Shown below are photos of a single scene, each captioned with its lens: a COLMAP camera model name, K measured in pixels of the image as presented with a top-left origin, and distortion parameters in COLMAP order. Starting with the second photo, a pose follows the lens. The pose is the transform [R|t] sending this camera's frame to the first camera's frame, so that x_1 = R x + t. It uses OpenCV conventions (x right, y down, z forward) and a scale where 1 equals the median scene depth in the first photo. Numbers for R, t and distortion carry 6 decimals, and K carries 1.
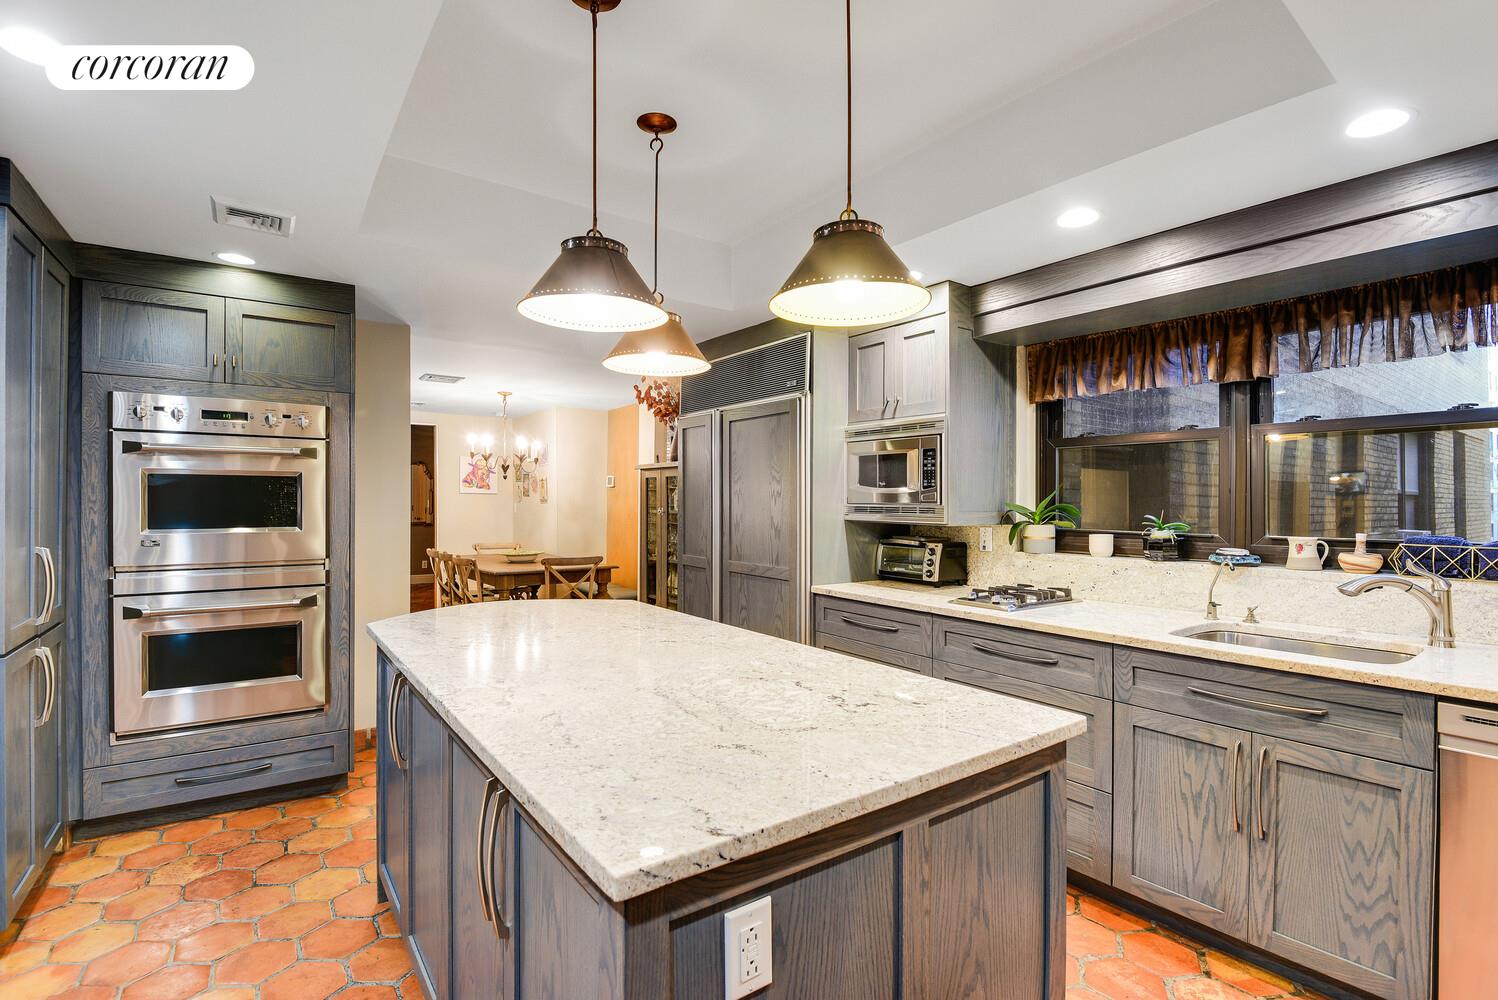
lens RADIAL K [[693.3, 0, 749.0], [0, 693.3, 500.0], [0, 0, 1]] dist [0.000879, -0.020775]
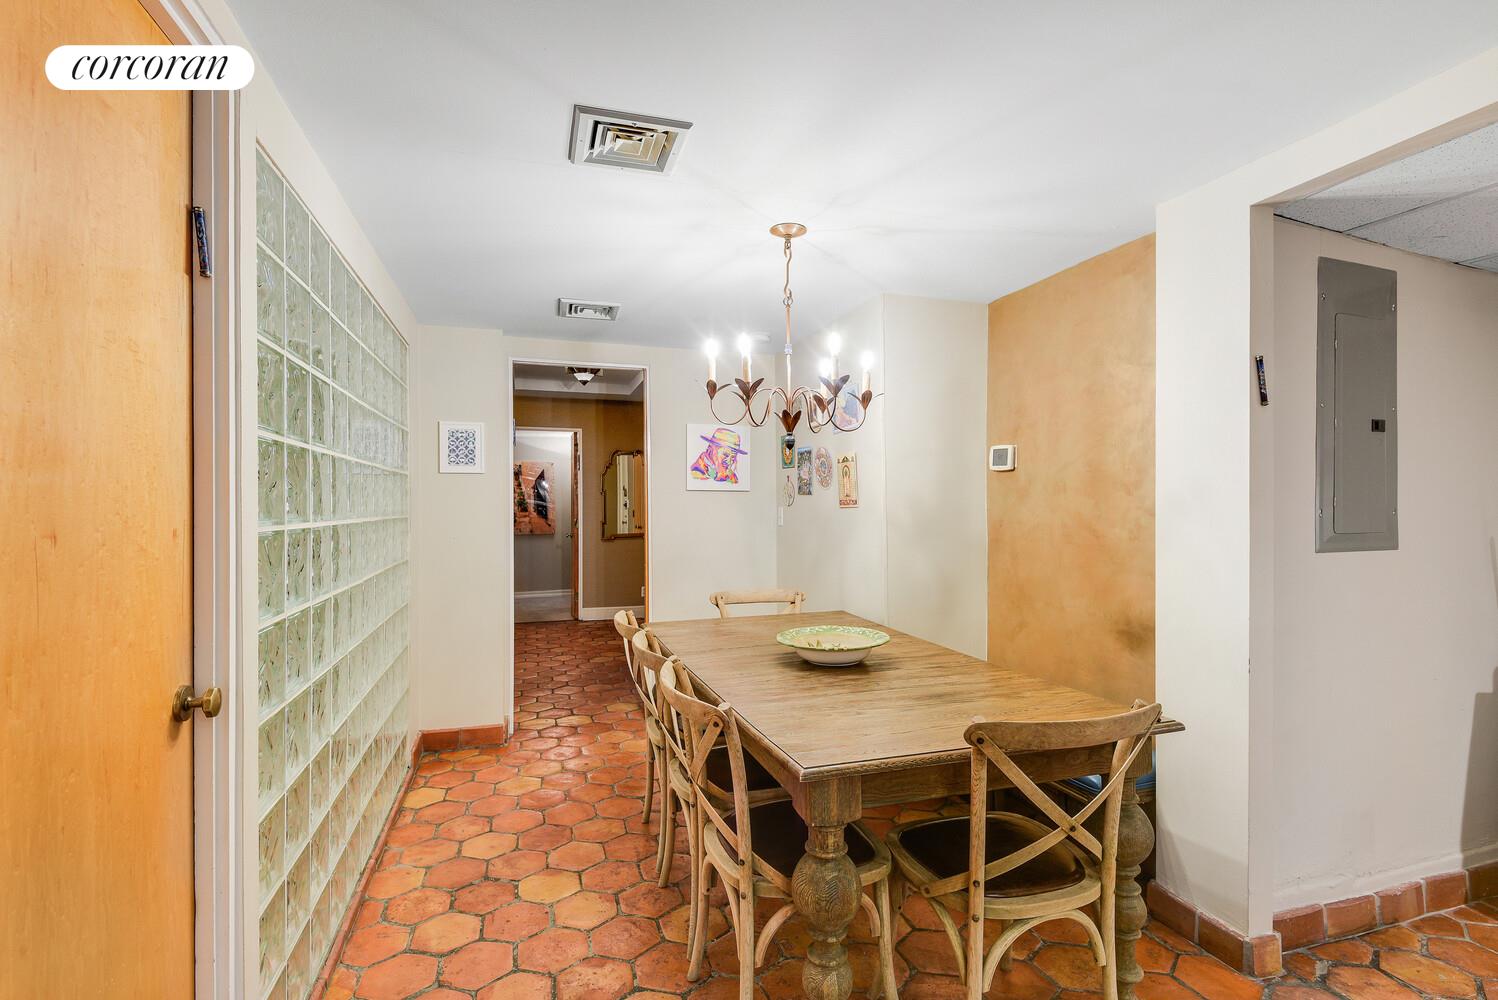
lens RADIAL K [[693.3, 0, 749.0], [0, 693.3, 500.0], [0, 0, 1]] dist [0.000879, -0.020775]
pose [[0.951586, -0.004122, -0.307356, -0.213470], [0.003259, 0.999989, -0.003322, 0.000244], [0.307366, 0.002159, 0.951589, 0.521667]]
